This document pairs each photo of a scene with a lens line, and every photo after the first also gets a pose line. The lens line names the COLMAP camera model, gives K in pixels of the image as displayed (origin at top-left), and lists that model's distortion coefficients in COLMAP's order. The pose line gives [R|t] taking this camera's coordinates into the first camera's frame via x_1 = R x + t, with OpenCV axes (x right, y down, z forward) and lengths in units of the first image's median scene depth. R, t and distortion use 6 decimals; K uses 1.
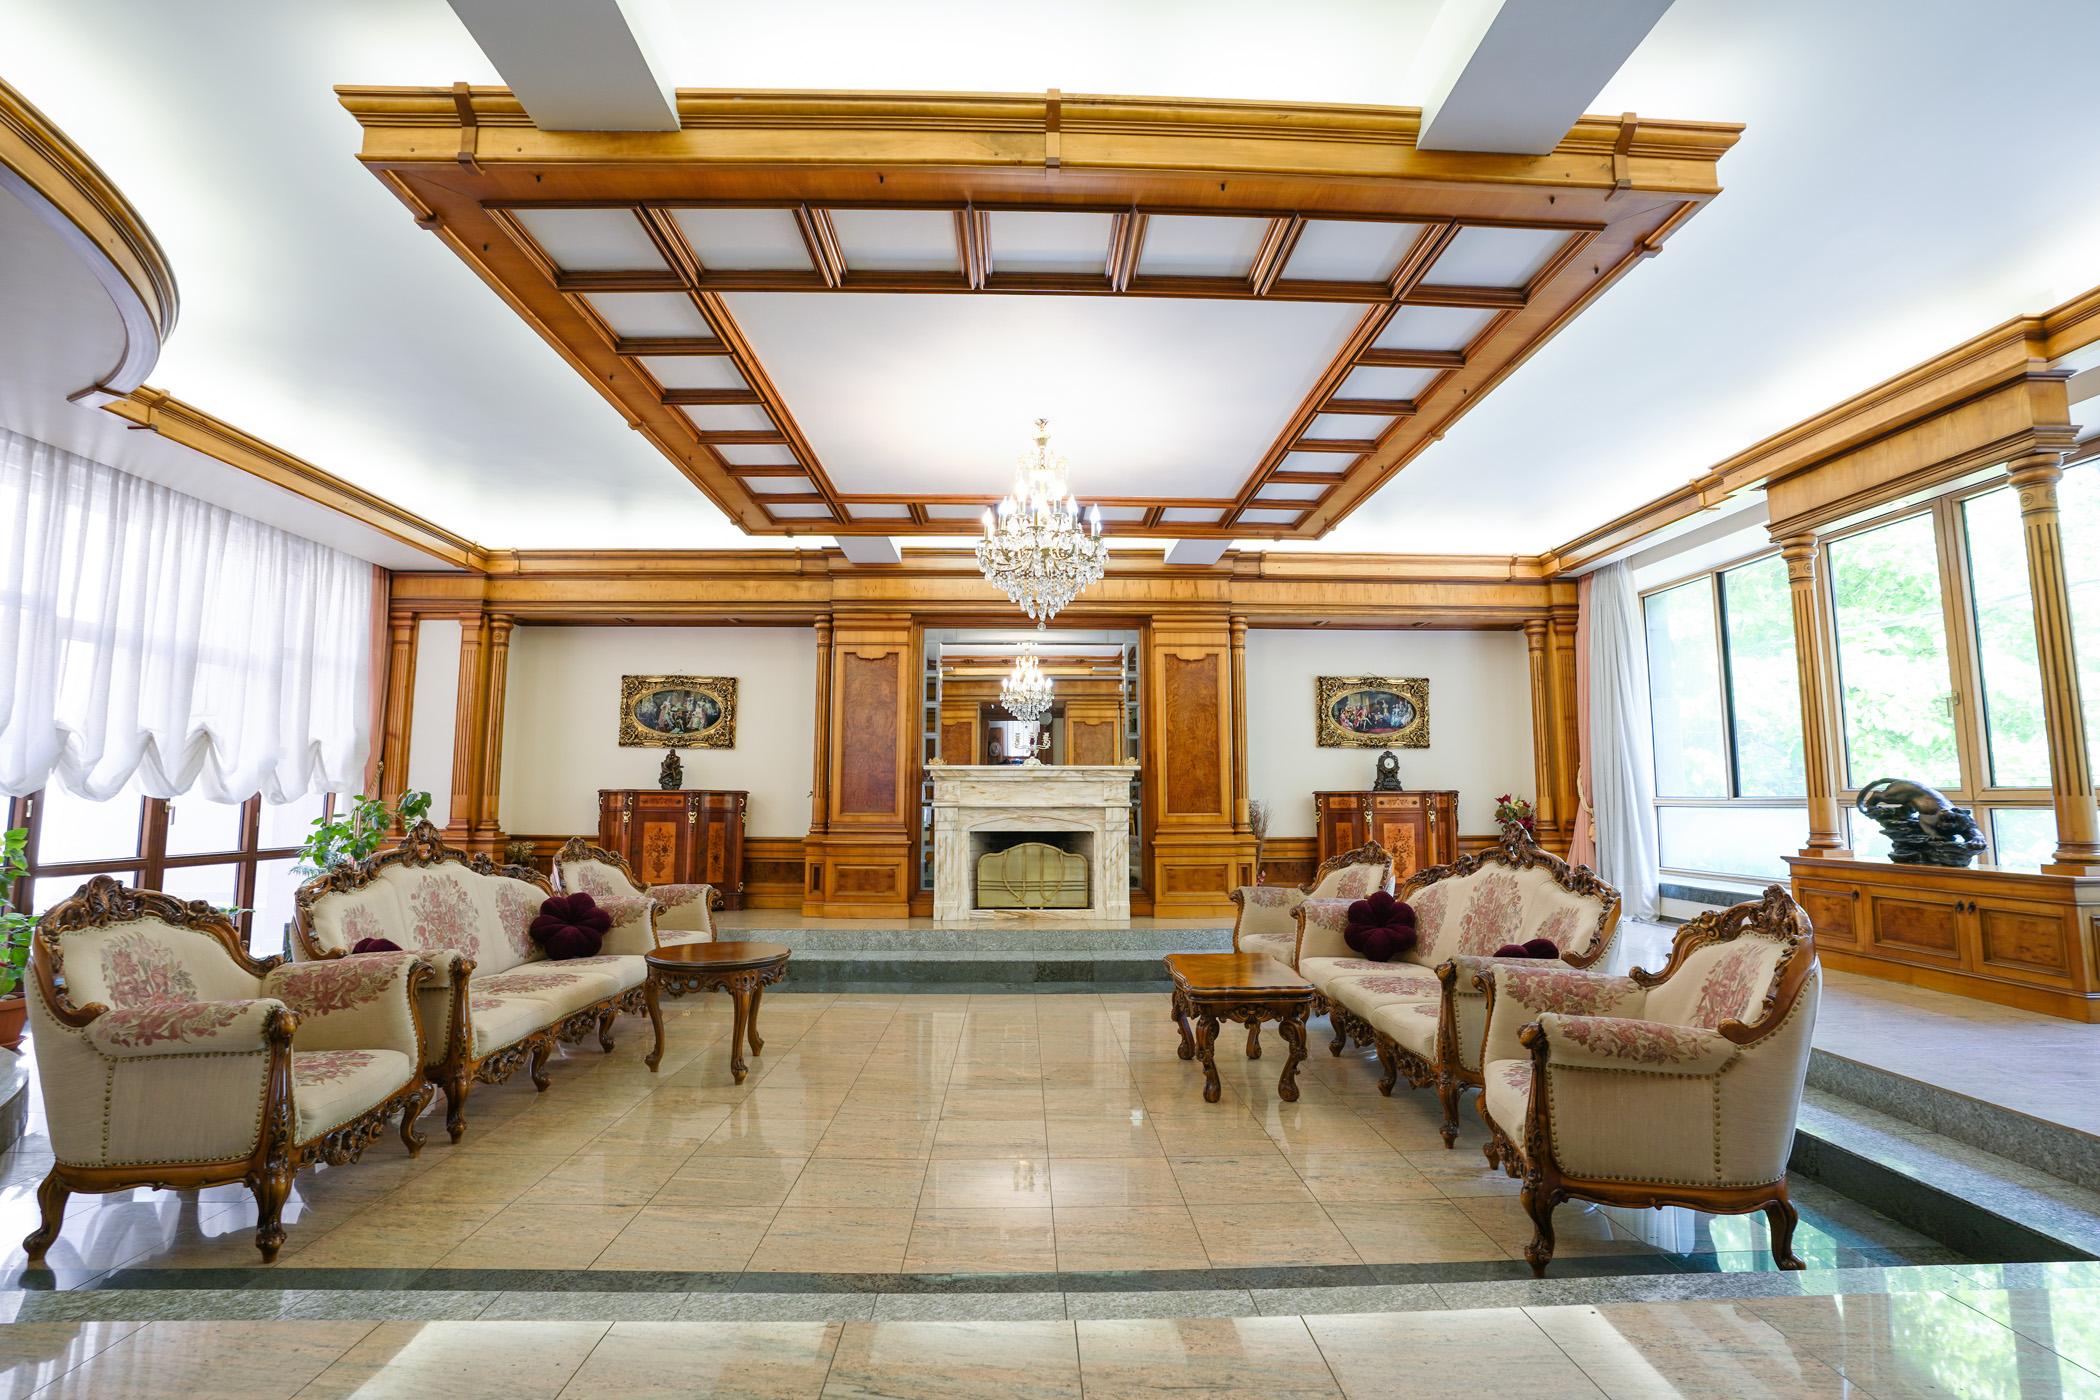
lens RADIAL K [[969.5, 0, 1048.0], [0, 969.5, 694.4], [0, 0, 1]] dist [-0.065937, 0.025078]
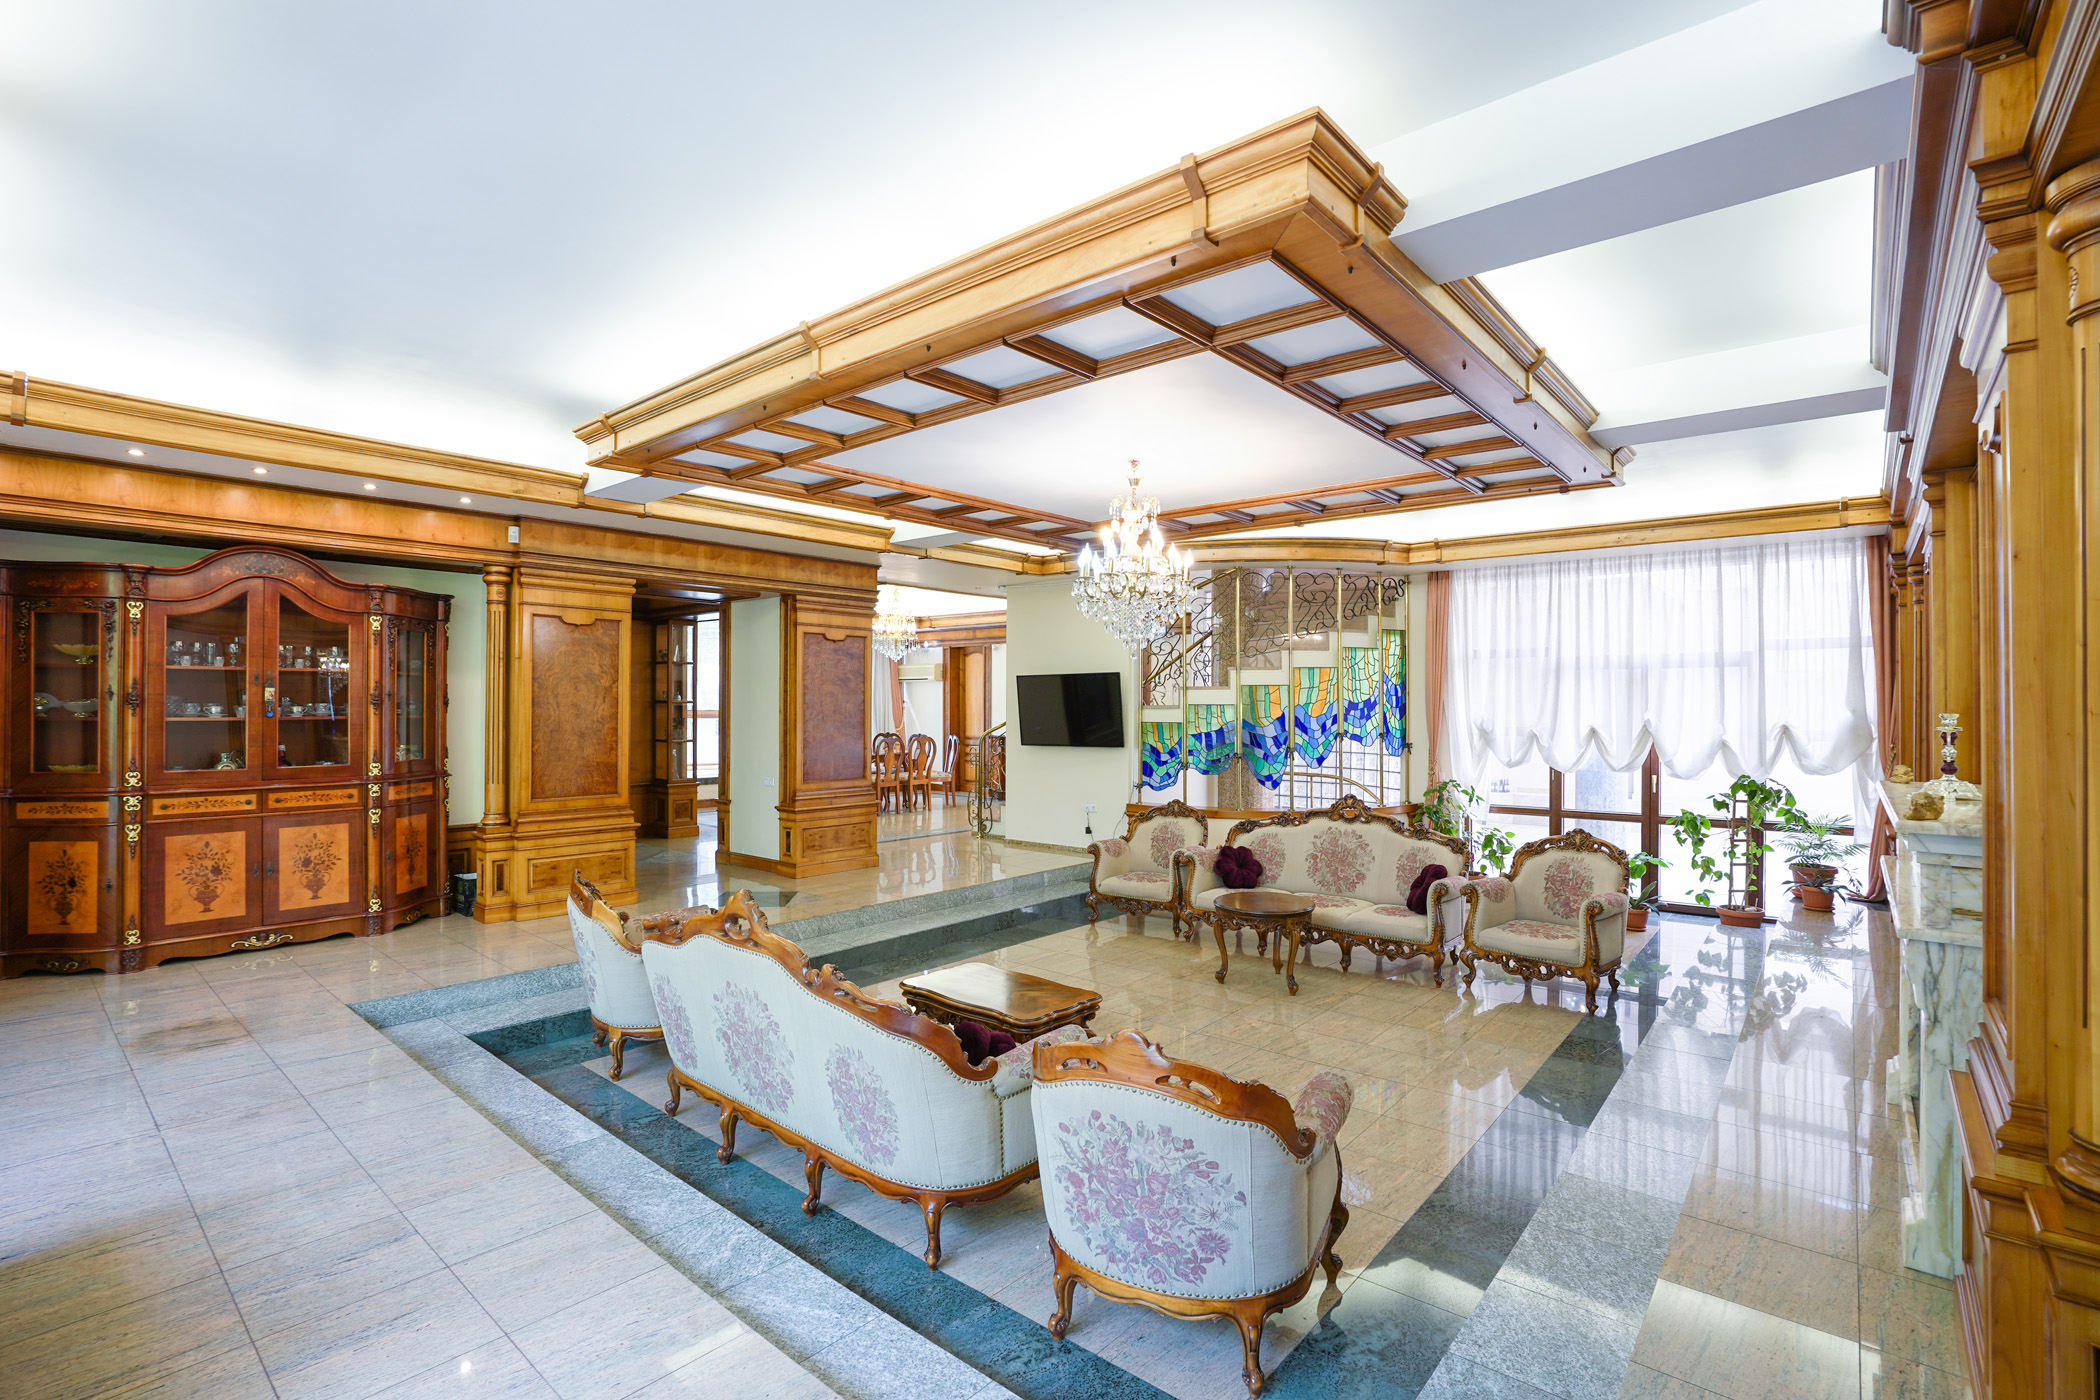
lens RADIAL K [[969.5, 0, 1054.3], [0, 969.5, 694.7], [0, 0, 1]] dist [-0.065937, 0.025078]
pose [[-0.669499, -0.010757, -0.742735, 0.520886], [0.079315, 0.993144, -0.085877, 0.036414], [0.738566, -0.116405, -0.664055, 0.990681]]
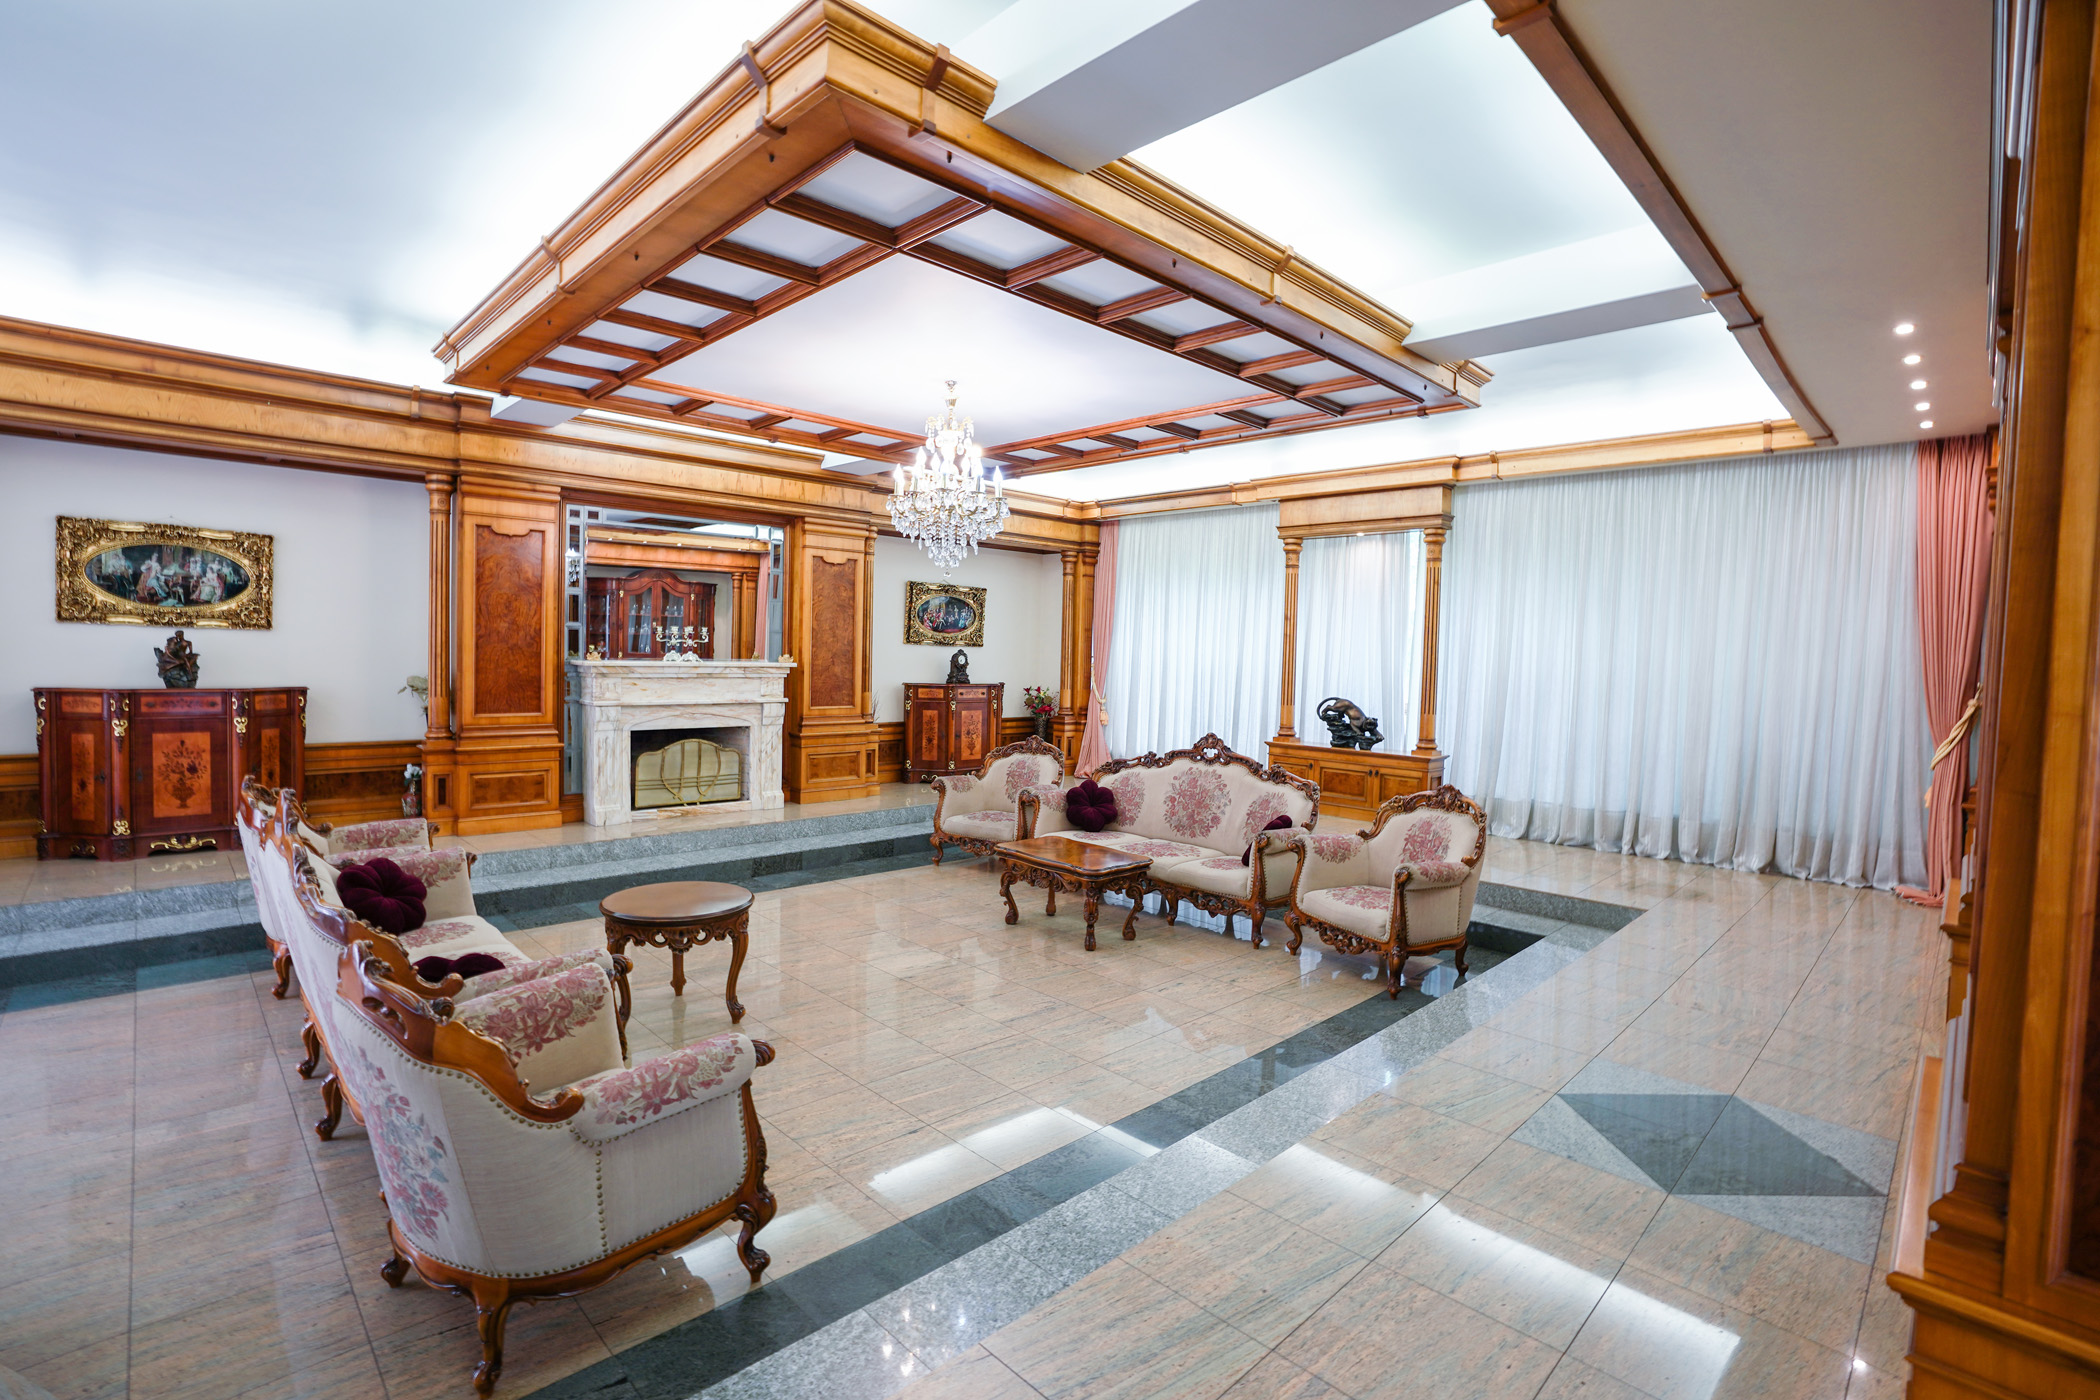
lens RADIAL K [[969.5, 0, 1050.0], [0, 969.5, 692.3], [0, 0, 1]] dist [-0.065937, 0.025078]
pose [[0.736400, -0.010174, 0.676470, -0.404815], [-0.099683, 0.987342, 0.123364, -0.050996], [-0.669162, -0.158278, 0.726065, 0.050863]]
